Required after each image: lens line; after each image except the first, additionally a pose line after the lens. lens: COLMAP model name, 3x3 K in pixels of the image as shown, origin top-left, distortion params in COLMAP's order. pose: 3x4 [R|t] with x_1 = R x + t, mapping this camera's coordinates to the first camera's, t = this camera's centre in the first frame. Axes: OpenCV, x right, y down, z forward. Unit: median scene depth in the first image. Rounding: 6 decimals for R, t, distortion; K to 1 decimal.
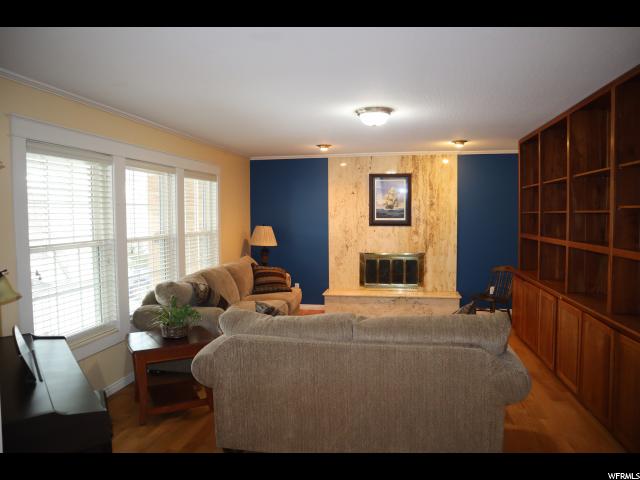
lens RADIAL K [[453.8, 0, 320.0], [0, 453.8, 240.0], [0, 0, 1]] dist [-0.114541, 0.119484]
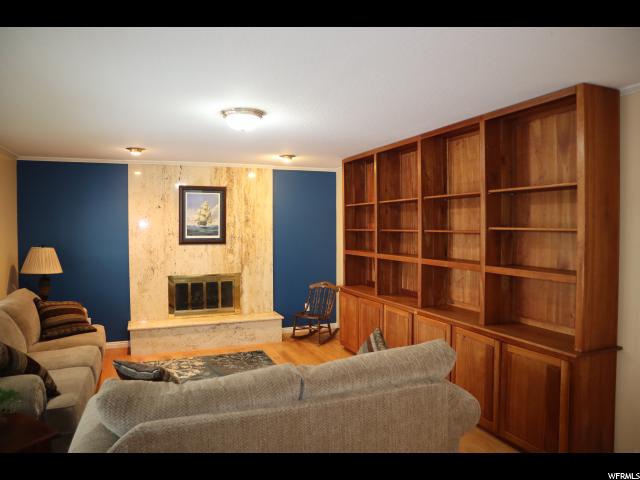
lens RADIAL K [[453.8, 0, 320.0], [0, 453.8, 240.0], [0, 0, 1]] dist [-0.114541, 0.119484]
pose [[0.846593, -0.012334, 0.532098, -0.124993], [0.027893, 0.999386, -0.021214, -0.014672], [-0.531509, 0.032802, 0.846417, 0.123643]]
